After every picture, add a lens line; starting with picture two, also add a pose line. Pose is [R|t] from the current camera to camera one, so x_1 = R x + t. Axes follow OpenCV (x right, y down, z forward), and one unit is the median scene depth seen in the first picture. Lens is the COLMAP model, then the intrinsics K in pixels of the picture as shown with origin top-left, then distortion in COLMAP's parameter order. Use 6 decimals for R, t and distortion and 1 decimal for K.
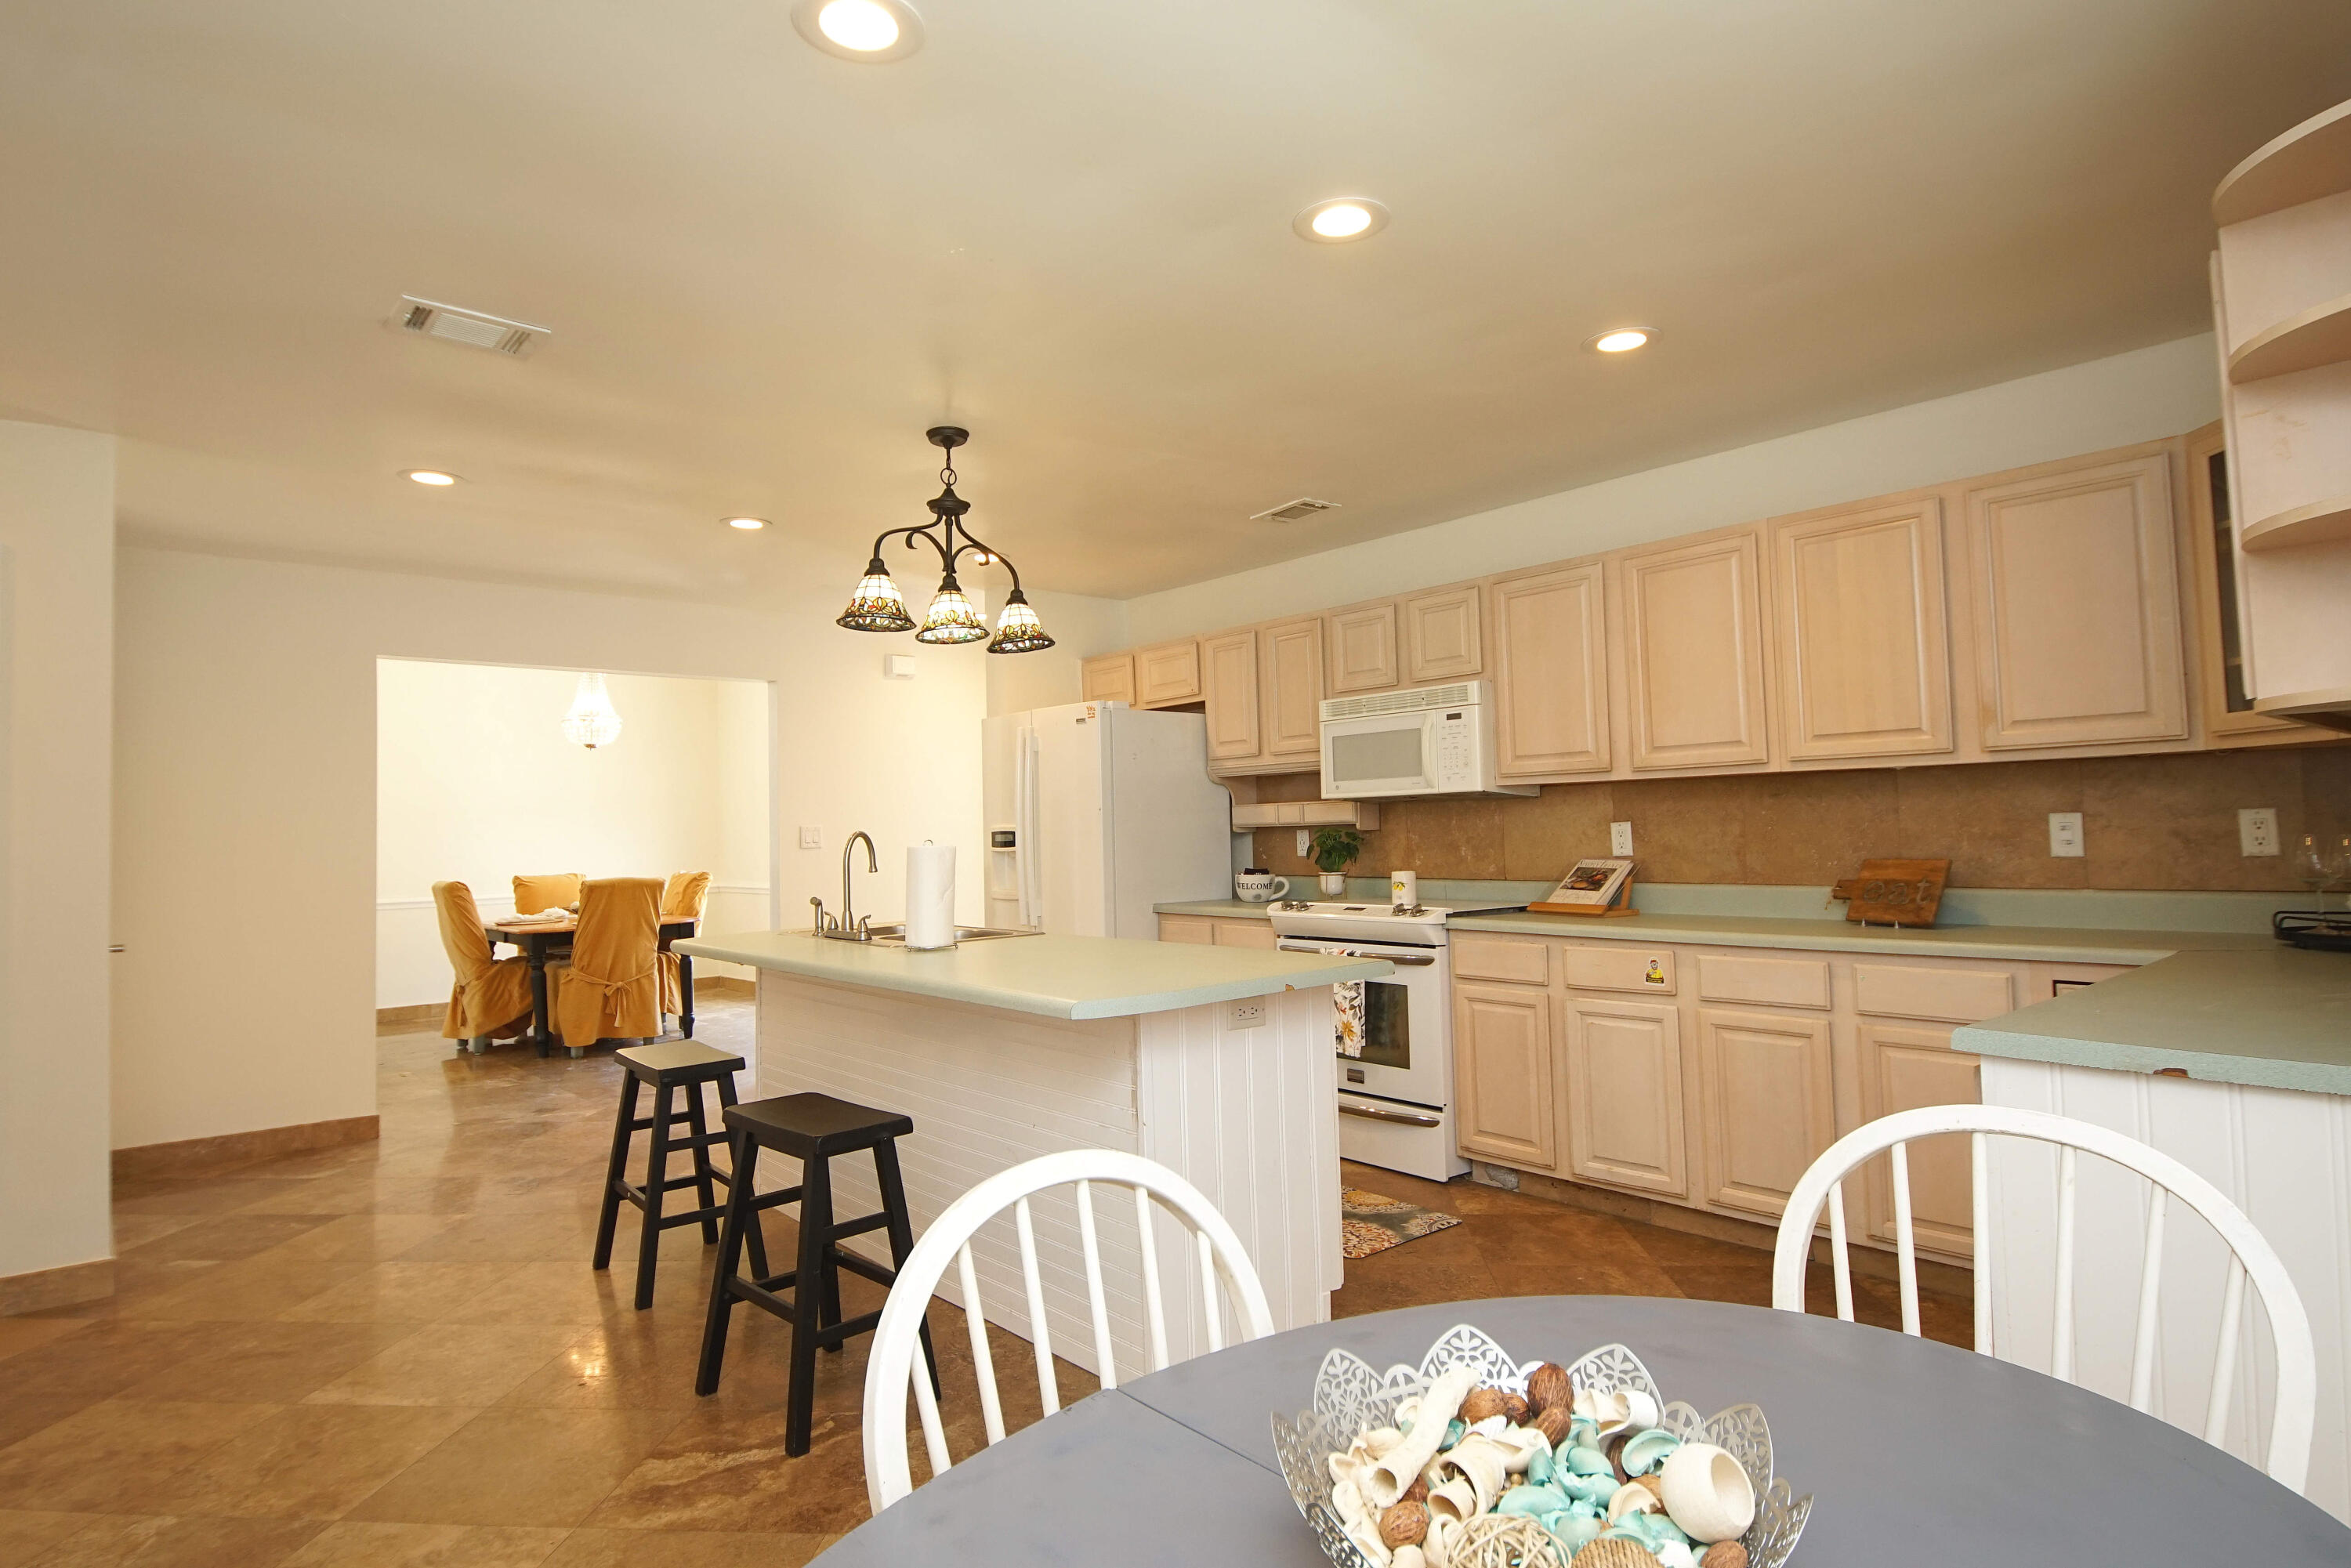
lens RADIAL K [[1258.3, 0, 1160.2], [0, 1258.3, 774.6], [0, 0, 1]] dist [0.035918, -0.030071]
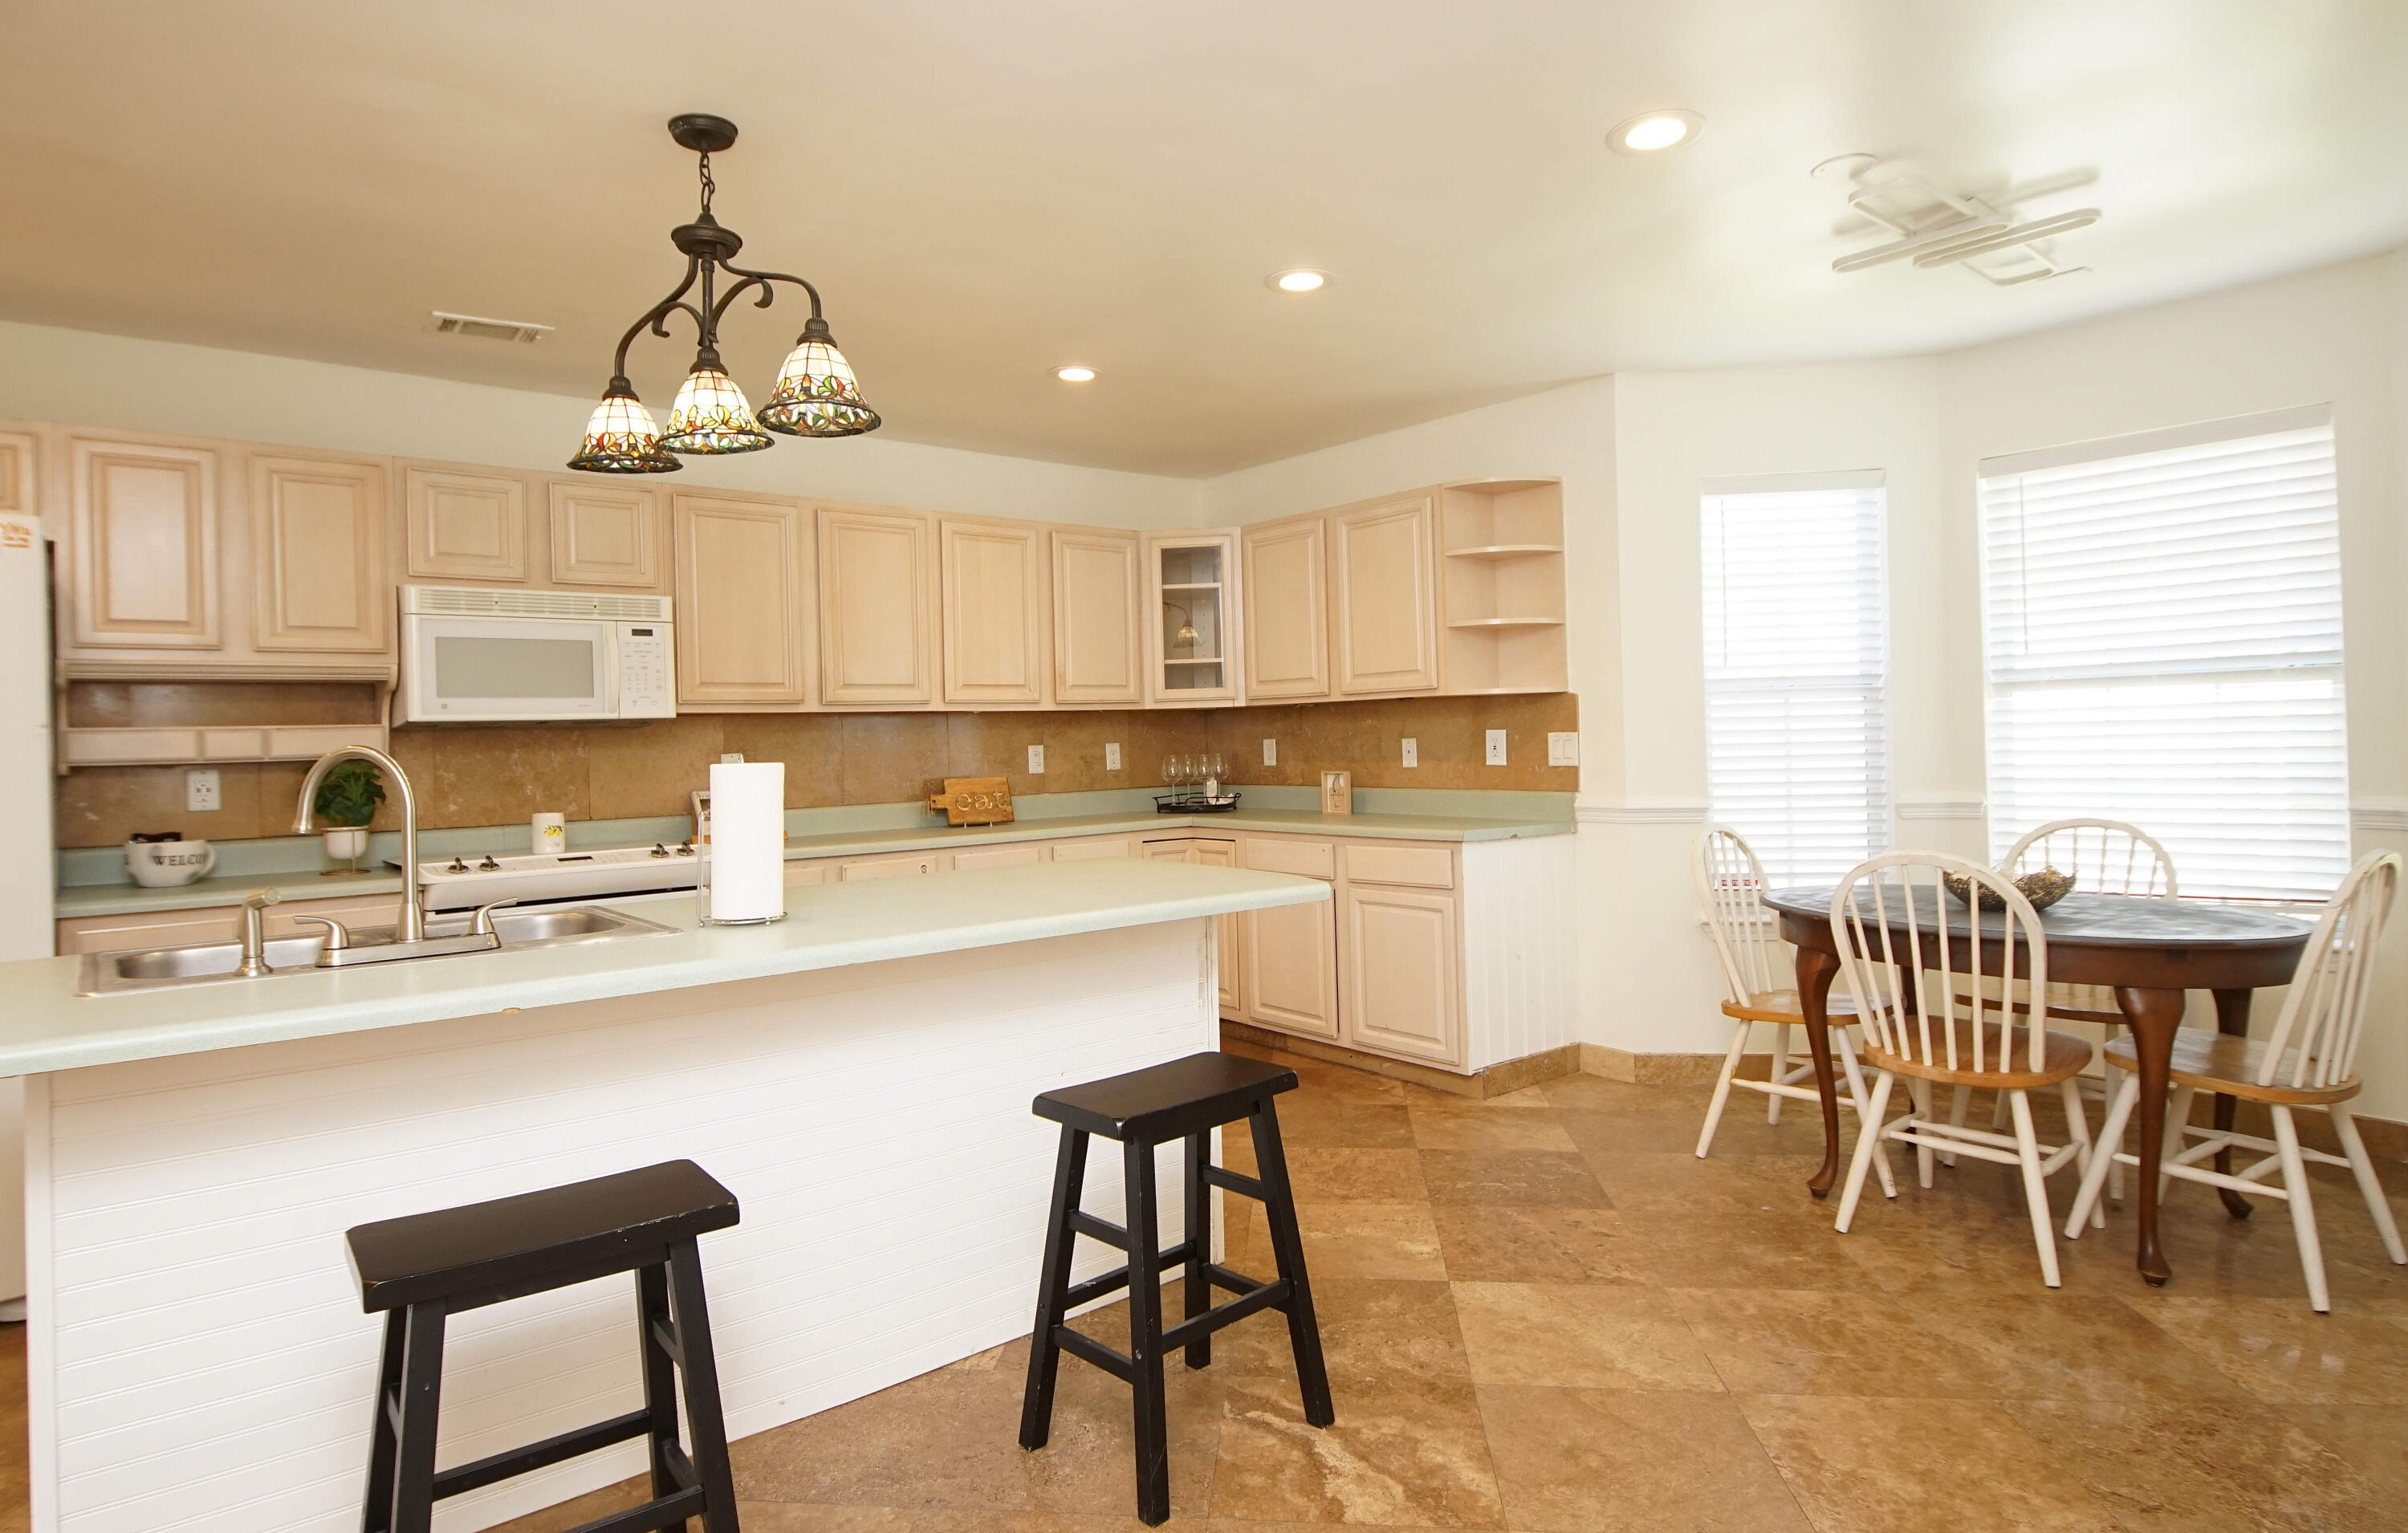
lens RADIAL K [[1311.5, 0, 1178.2], [0, 1311.5, 730.2], [0, 0, 1]] dist [0.020153, -0.015131]
pose [[0.019556, 0.031756, 0.999304, -0.797136], [-0.016582, 0.999368, -0.031433, 0.053041], [-0.999671, -0.015956, 0.020070, 0.710358]]
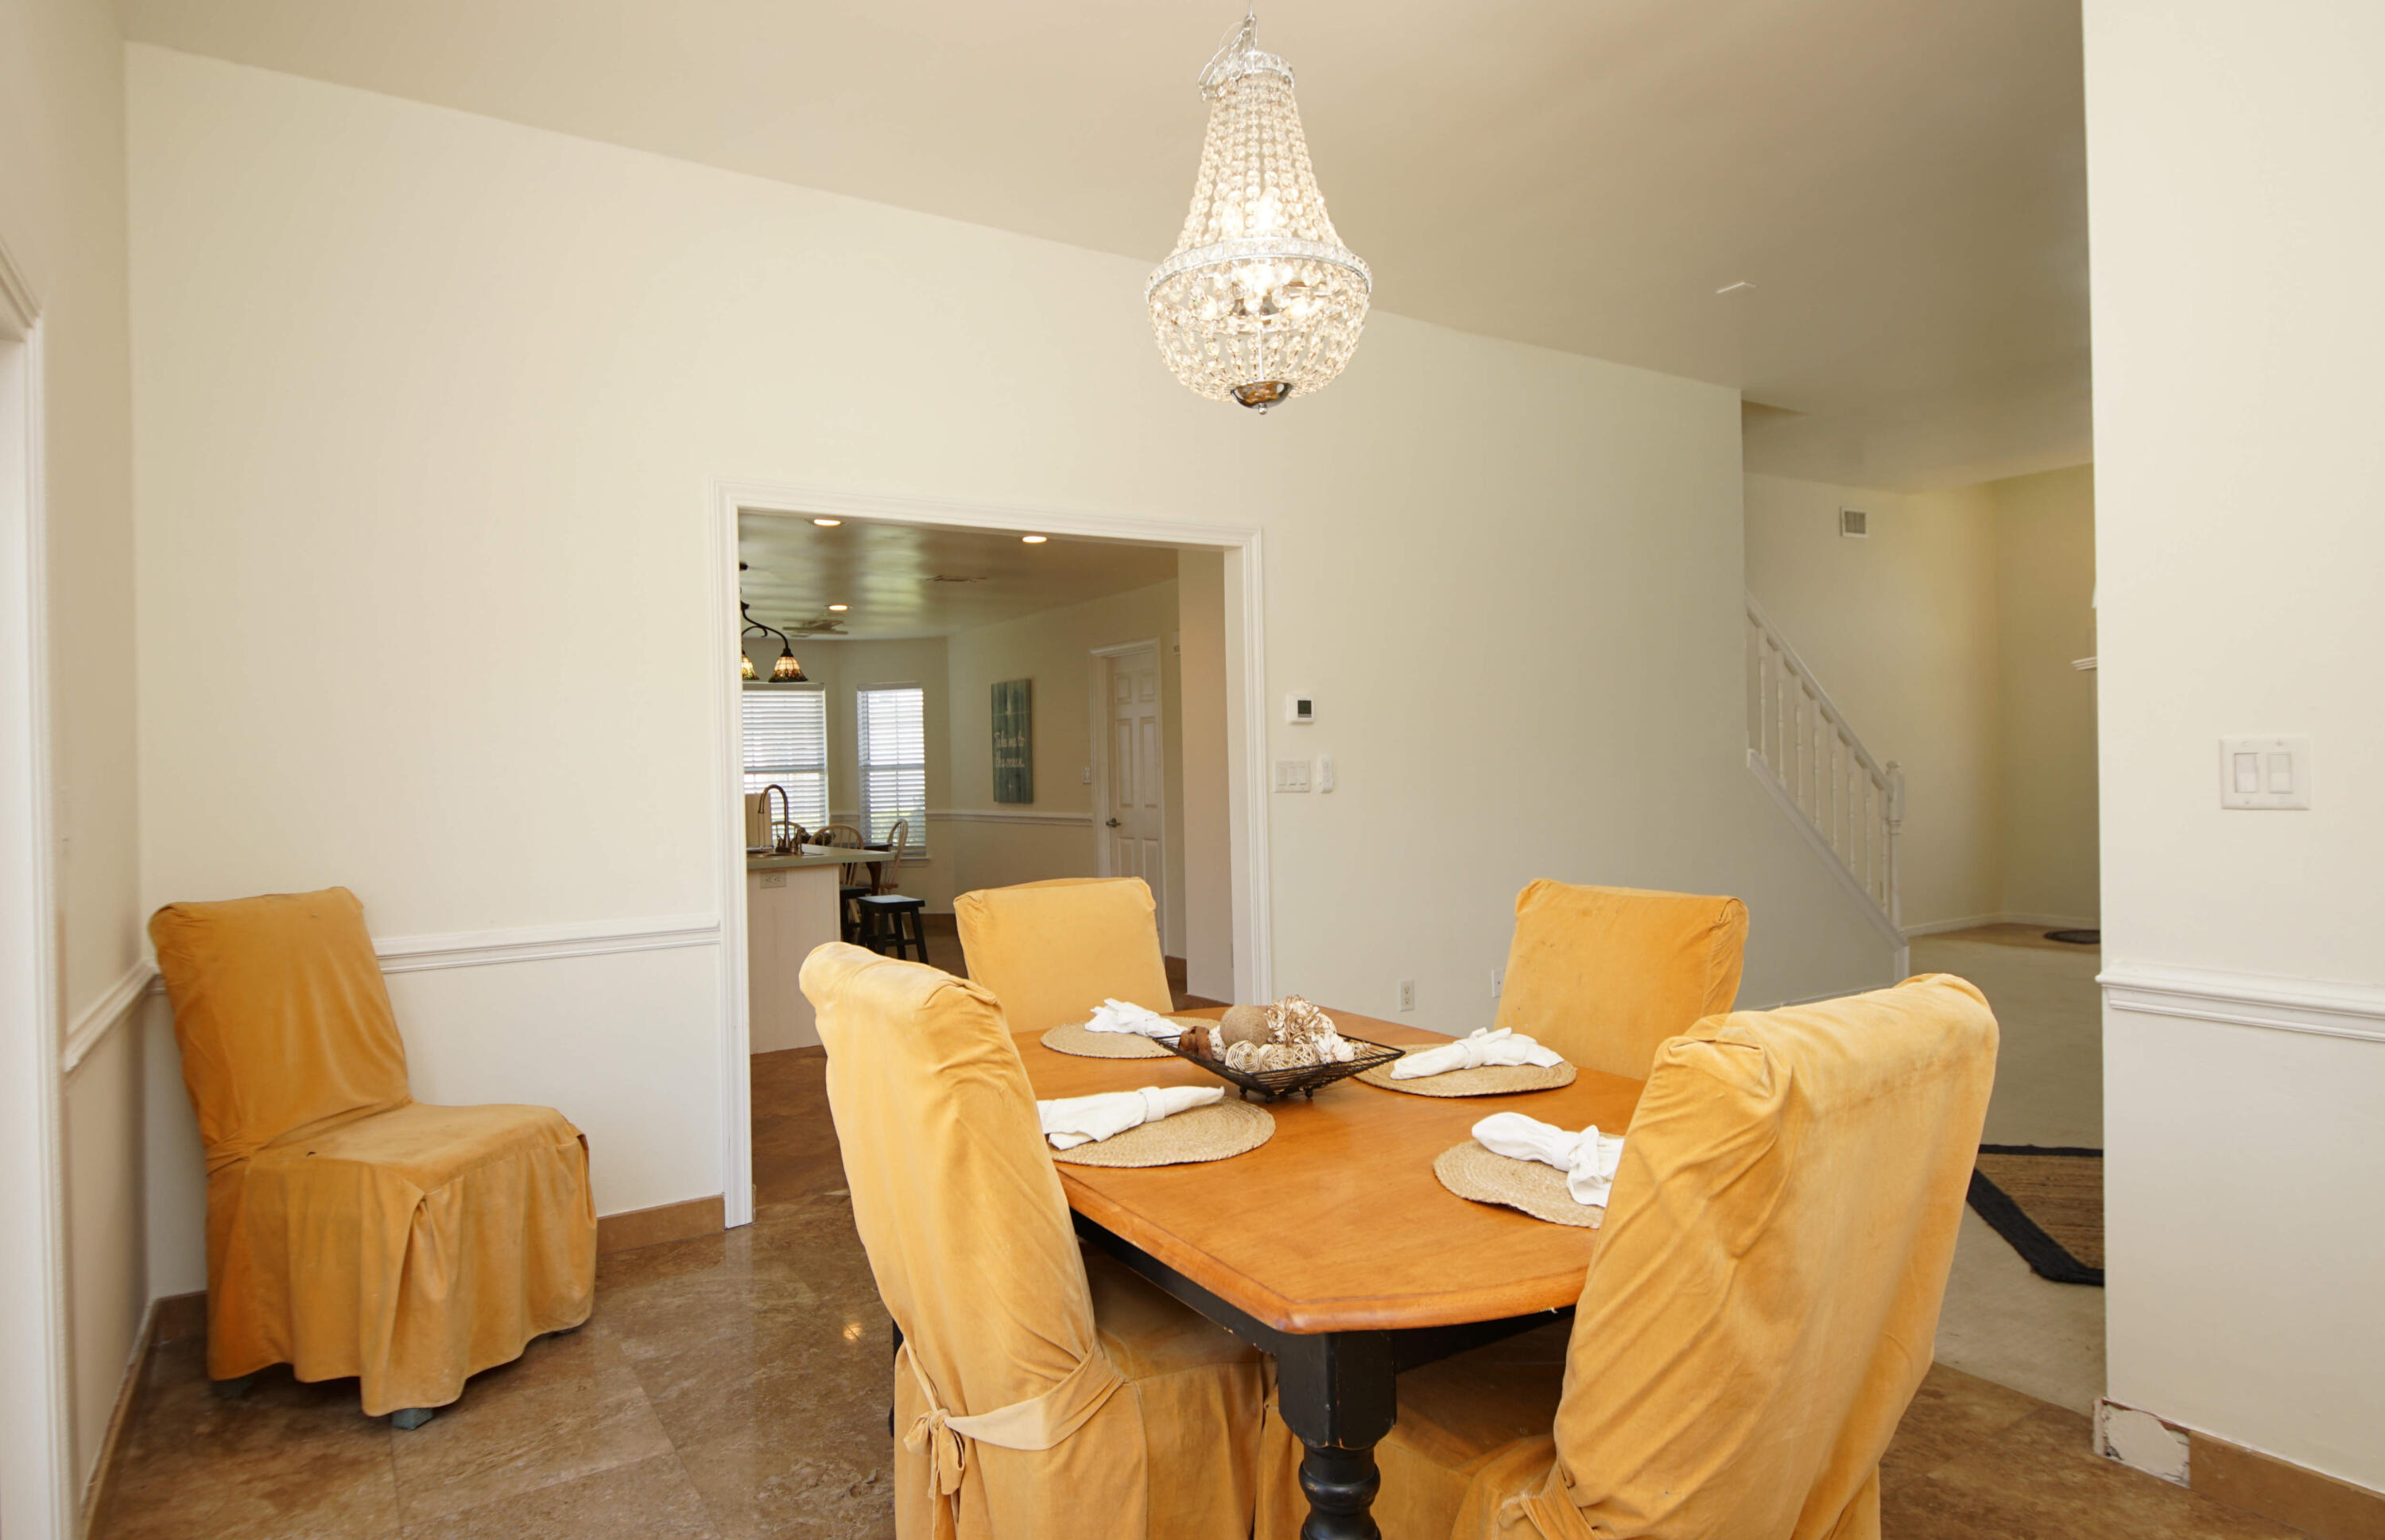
lens RADIAL K [[1379.5, 0, 1189.3], [0, 1379.5, 771.8], [0, 0, 1]] dist [-0.002322, -0.000330]
pose [[-0.989705, 0.049615, 0.134250, -1.032695], [0.043976, 0.998034, -0.044651, 0.139576], [-0.136202, -0.038288, -0.989941, 2.773030]]
